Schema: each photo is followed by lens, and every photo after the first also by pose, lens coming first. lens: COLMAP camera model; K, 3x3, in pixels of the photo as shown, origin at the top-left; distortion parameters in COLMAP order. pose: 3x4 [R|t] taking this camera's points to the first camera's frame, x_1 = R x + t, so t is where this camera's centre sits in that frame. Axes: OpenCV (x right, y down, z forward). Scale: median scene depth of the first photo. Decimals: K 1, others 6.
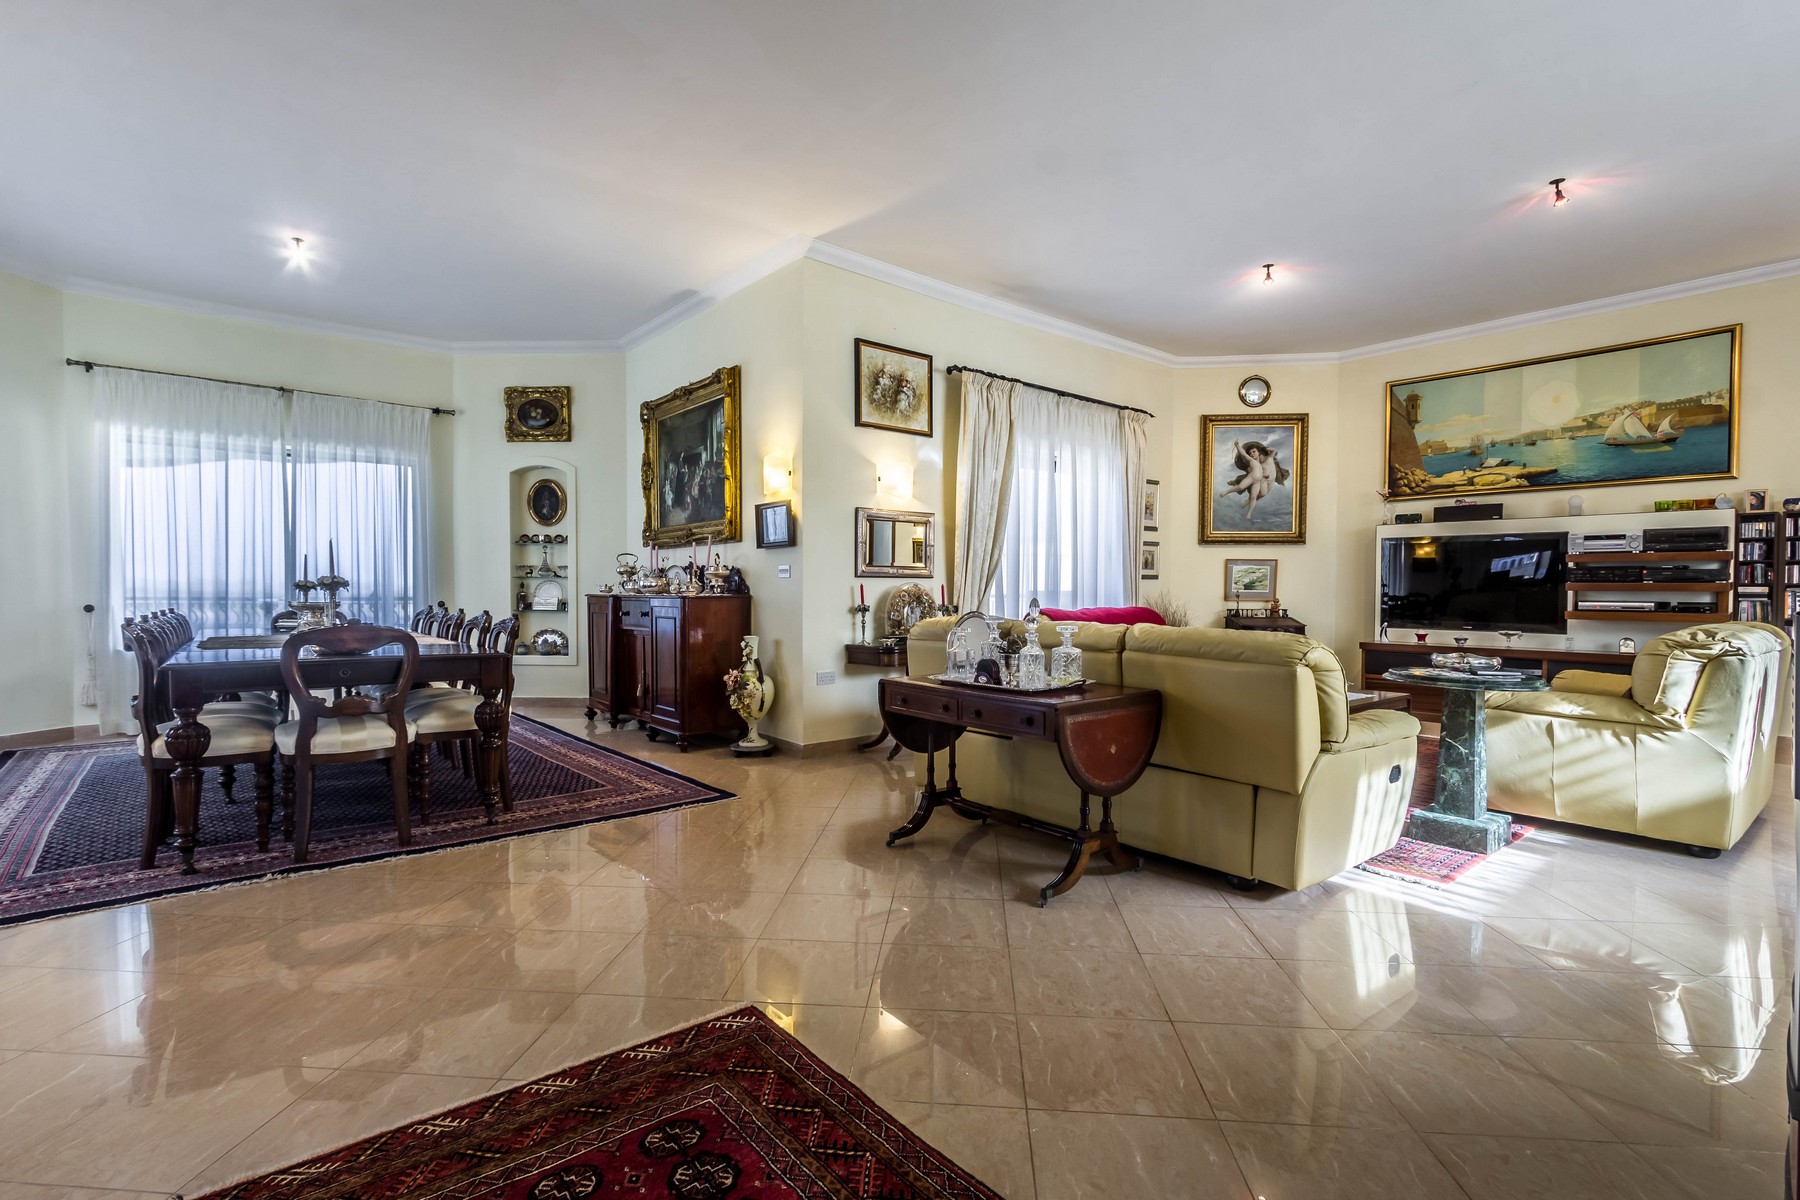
lens RADIAL K [[842.3, 0, 894.5], [0, 842.3, 590.9], [0, 0, 1]] dist [-0.003696, -0.000521]
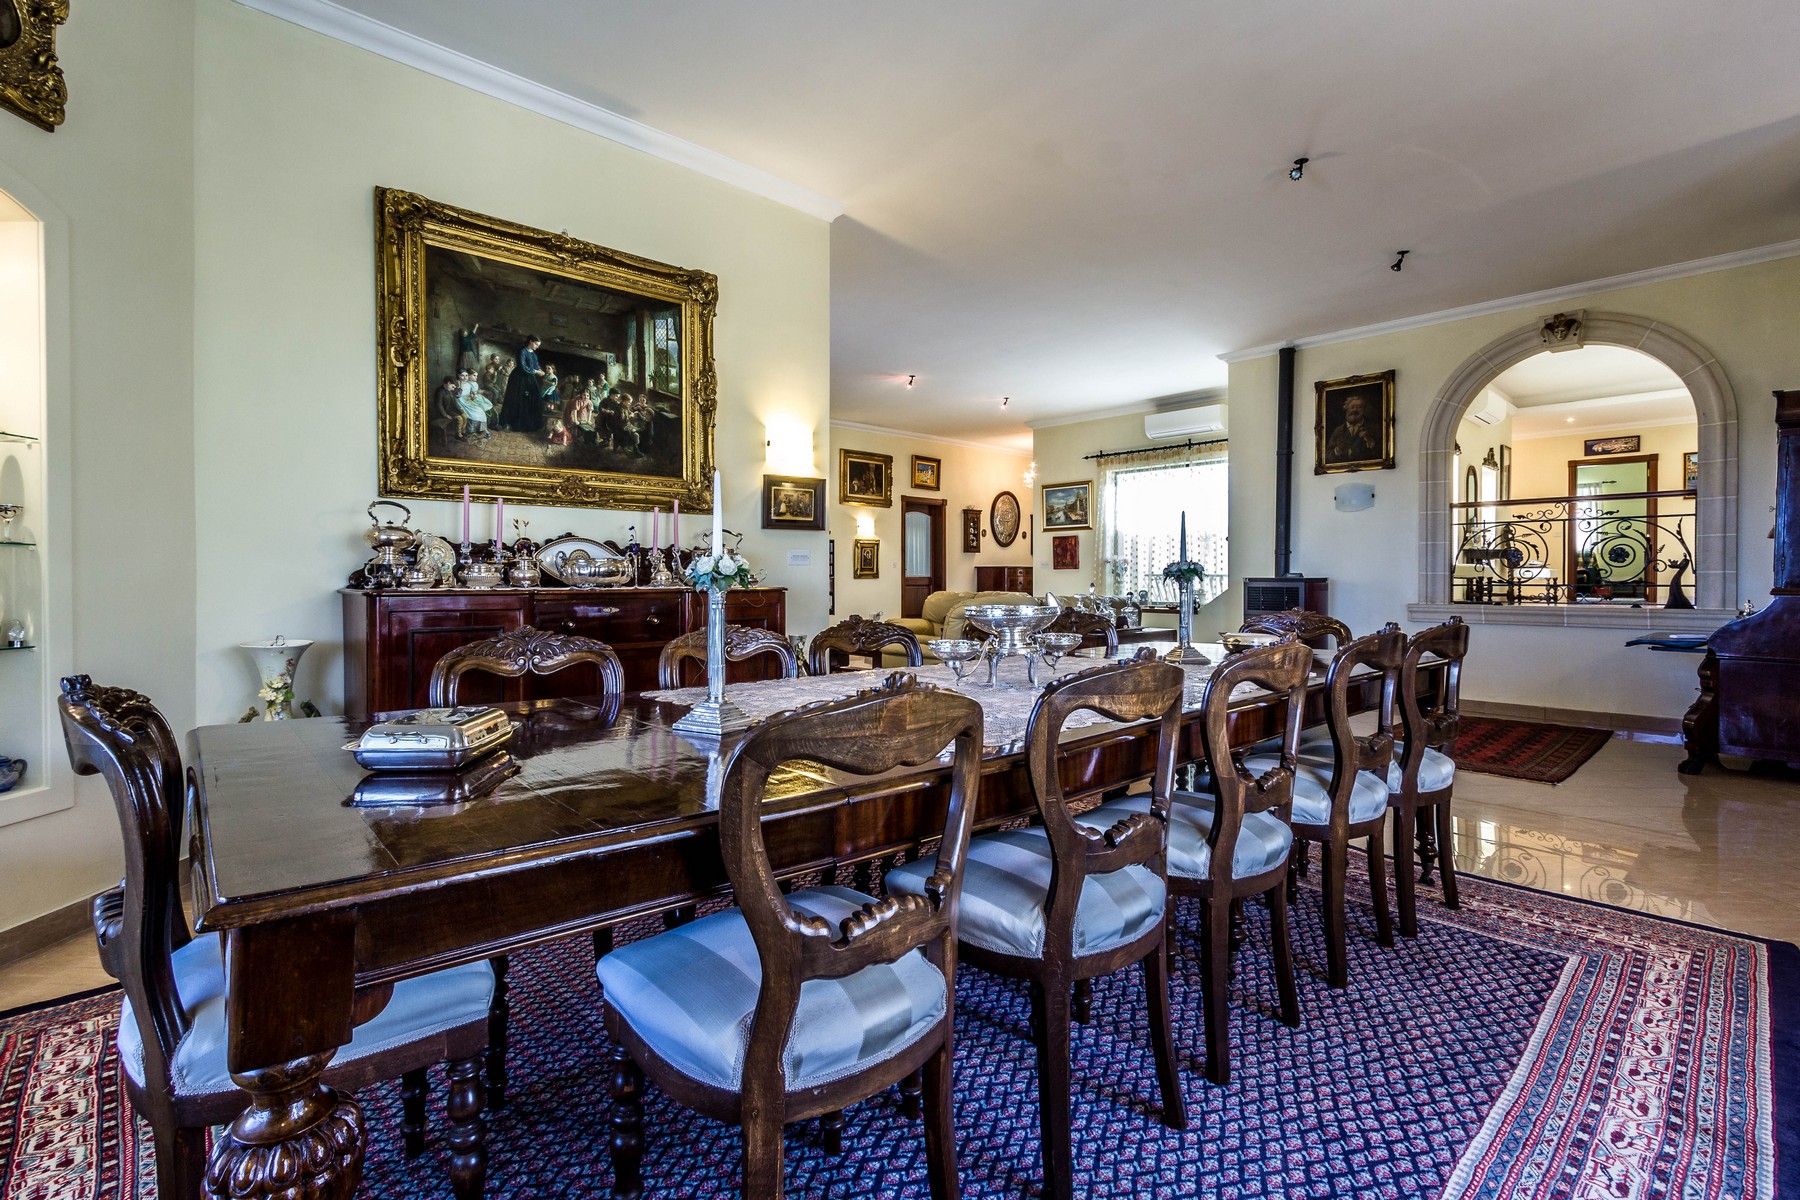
lens RADIAL K [[842.3, 0, 894.5], [0, 842.3, 590.9], [0, 0, 1]] dist [-0.003696, -0.000521]
pose [[-0.052324, -0.021084, 0.998408, -0.899840], [0.001823, 0.999773, 0.021208, -0.006920], [-0.998629, 0.002930, -0.052273, 0.848437]]
